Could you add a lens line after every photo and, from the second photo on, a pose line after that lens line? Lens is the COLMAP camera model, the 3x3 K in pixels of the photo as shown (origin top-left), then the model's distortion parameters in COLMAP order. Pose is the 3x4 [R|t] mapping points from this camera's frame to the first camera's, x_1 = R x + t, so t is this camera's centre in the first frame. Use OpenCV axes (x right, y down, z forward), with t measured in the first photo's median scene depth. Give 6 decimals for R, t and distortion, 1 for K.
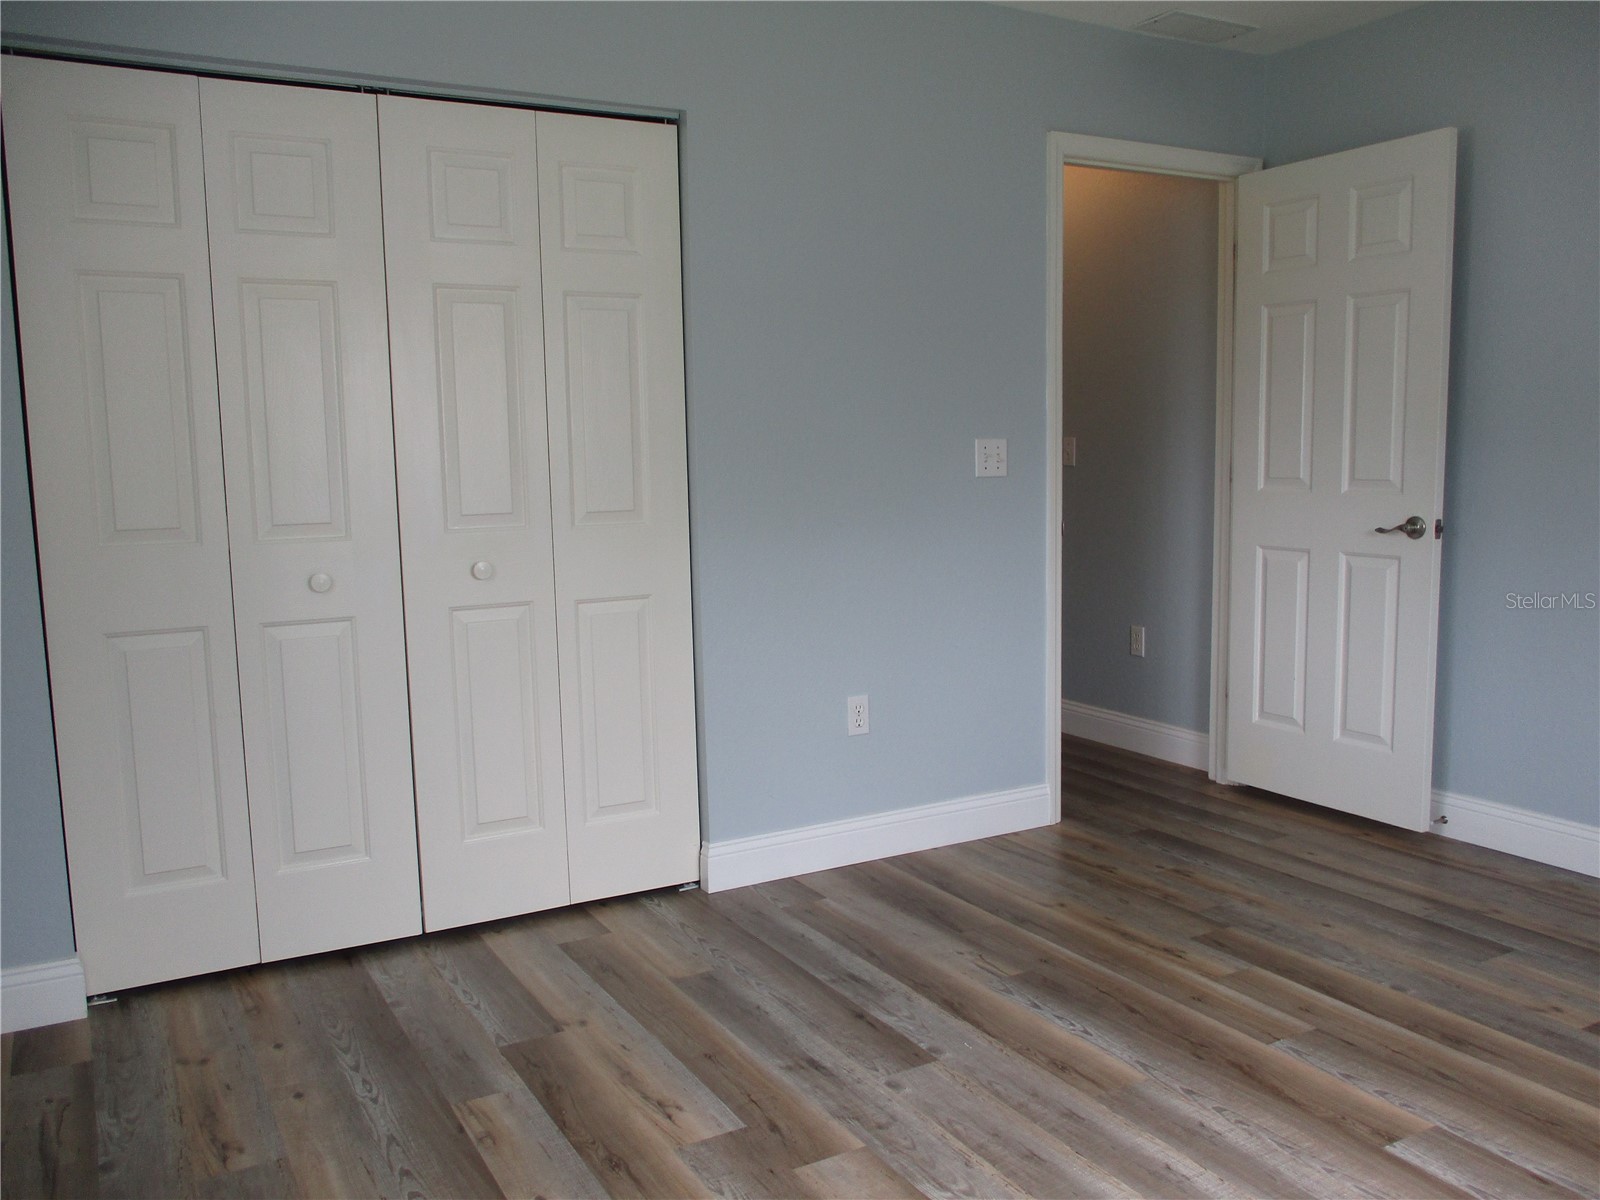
lens RADIAL K [[1314.4, 0, 800.7], [0, 1314.4, 600.1], [0, 0, 1]] dist [-0.009032, -0.010057]
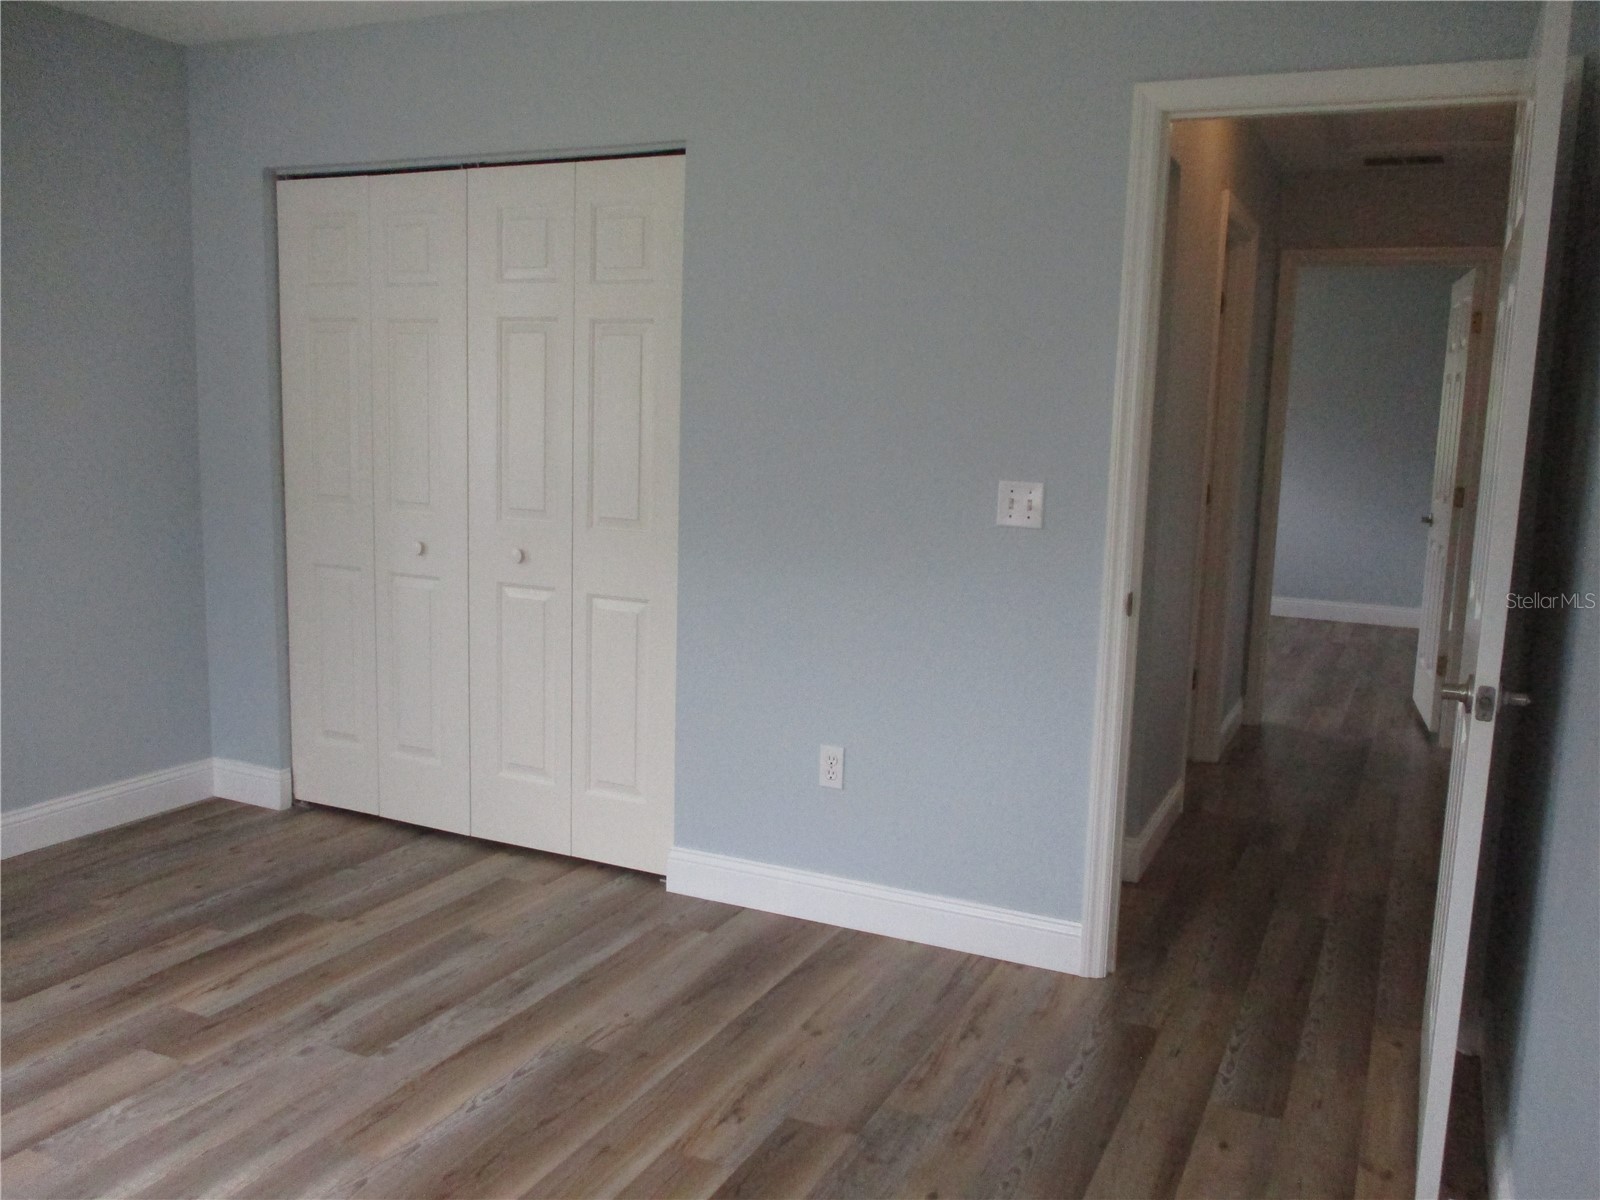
lens RADIAL K [[1314.4, 0, 804.4], [0, 1314.4, 602.4], [0, 0, 1]] dist [-0.009032, -0.010057]
pose [[0.583935, 0.155323, -0.796803, 0.887088], [-0.133038, 0.986565, 0.094817, -0.131660], [0.800825, 0.050638, 0.596754, 0.503287]]
